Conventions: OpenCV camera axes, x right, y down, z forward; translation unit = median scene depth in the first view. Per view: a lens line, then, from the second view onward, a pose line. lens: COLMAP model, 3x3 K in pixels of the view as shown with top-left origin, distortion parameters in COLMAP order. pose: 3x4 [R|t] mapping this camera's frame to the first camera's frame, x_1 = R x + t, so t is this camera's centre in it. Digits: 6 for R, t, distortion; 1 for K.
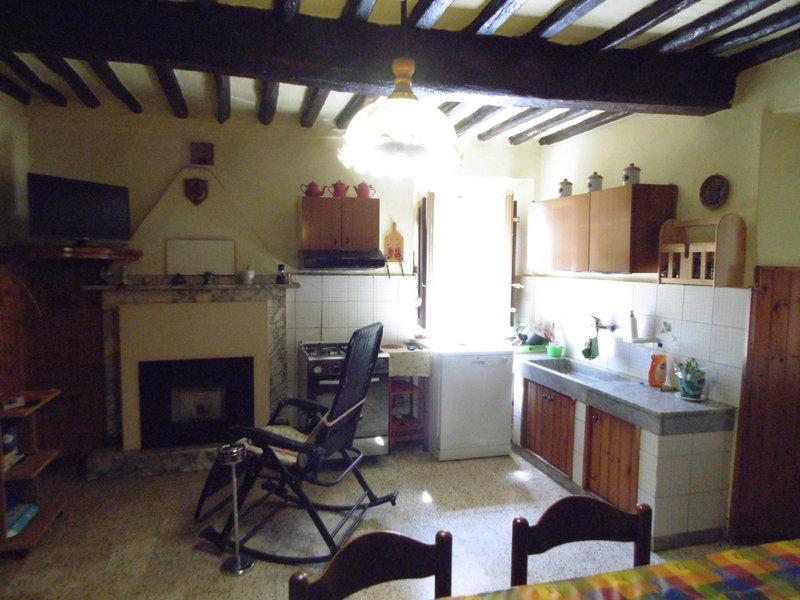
lens RADIAL K [[526.0, 0, 400.0], [0, 526.0, 300.0], [0, 0, 1]] dist [-0.000178, -0.002076]
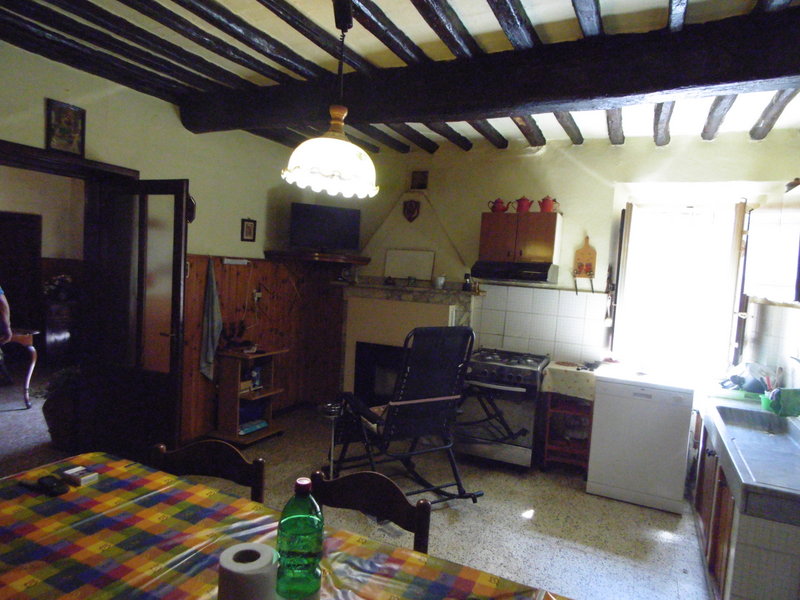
lens RADIAL K [[527.7, 0, 400.0], [0, 527.7, 300.0], [0, 0, 1]] dist [0.006939, -0.004866]
pose [[0.752586, 0.078133, -0.653842, 0.409462], [-0.100521, 0.994930, 0.003190, -0.000763], [0.650777, 0.063324, 0.756624, 0.061604]]
